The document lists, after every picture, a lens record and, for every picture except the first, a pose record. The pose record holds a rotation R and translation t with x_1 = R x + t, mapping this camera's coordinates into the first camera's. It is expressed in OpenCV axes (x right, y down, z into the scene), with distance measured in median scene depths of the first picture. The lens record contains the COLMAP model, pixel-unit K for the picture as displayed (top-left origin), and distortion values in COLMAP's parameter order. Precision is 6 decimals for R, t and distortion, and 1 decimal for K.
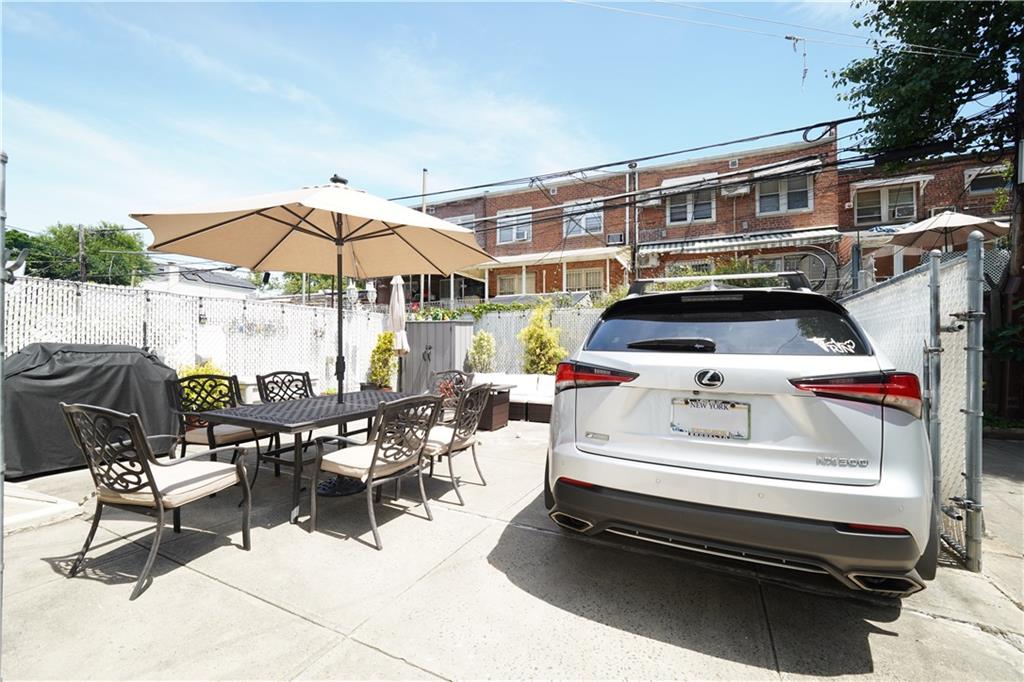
lens RADIAL K [[428.8, 0, 510.5], [0, 428.8, 344.9], [0, 0, 1]] dist [-0.018672, 0.006323]
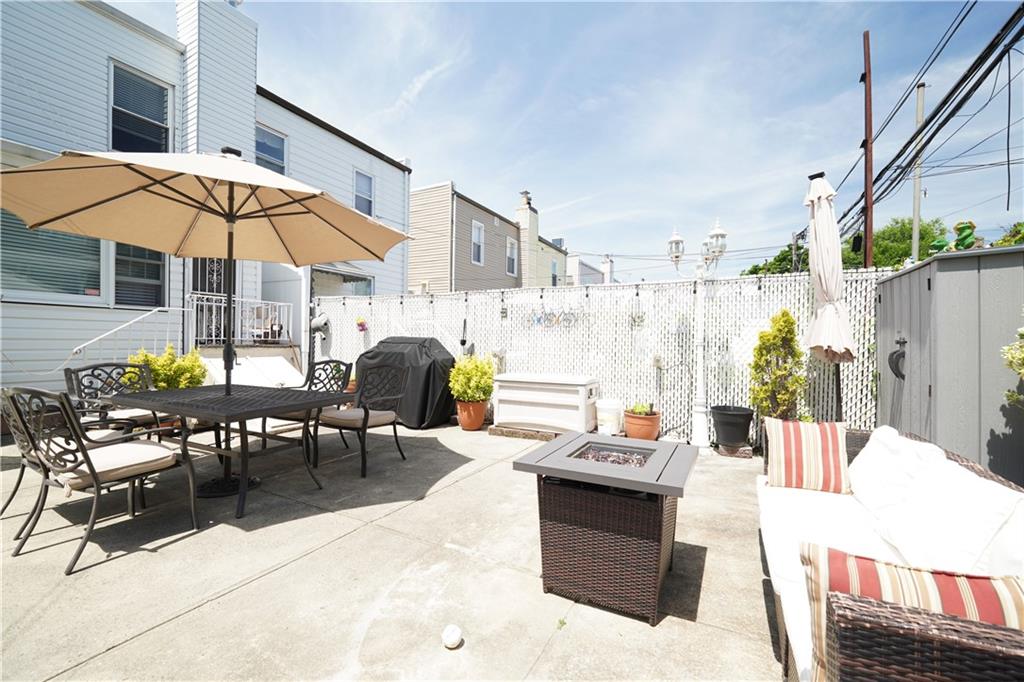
lens RADIAL K [[428.8, 0, 510.5], [0, 428.8, 344.9], [0, 0, 1]] dist [-0.018672, 0.006323]
pose [[-0.061274, -0.001667, -0.998120, 0.207074], [-0.005468, 0.999984, -0.001334, 0.011949], [0.998106, 0.005376, -0.061282, 0.730138]]
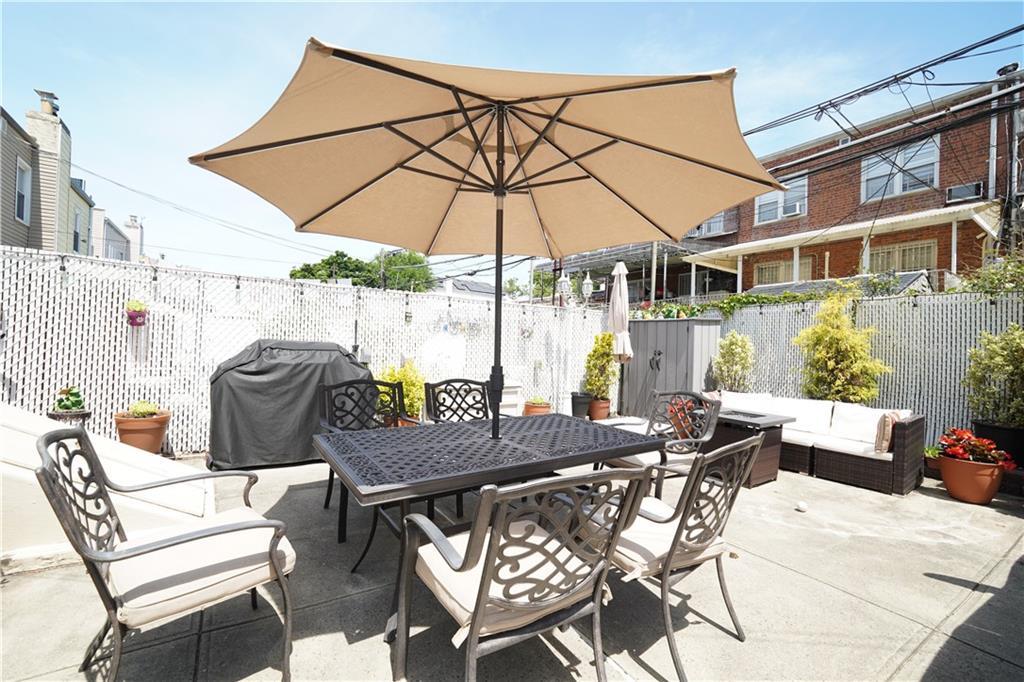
lens RADIAL K [[428.8, 0, 510.5], [0, 428.8, 344.9], [0, 0, 1]] dist [-0.018672, 0.006323]
pose [[0.857295, 0.020366, -0.514422, -0.019811], [-0.023620, 0.999721, 0.000216, -0.002605], [0.514283, 0.011966, 0.857537, 0.198778]]
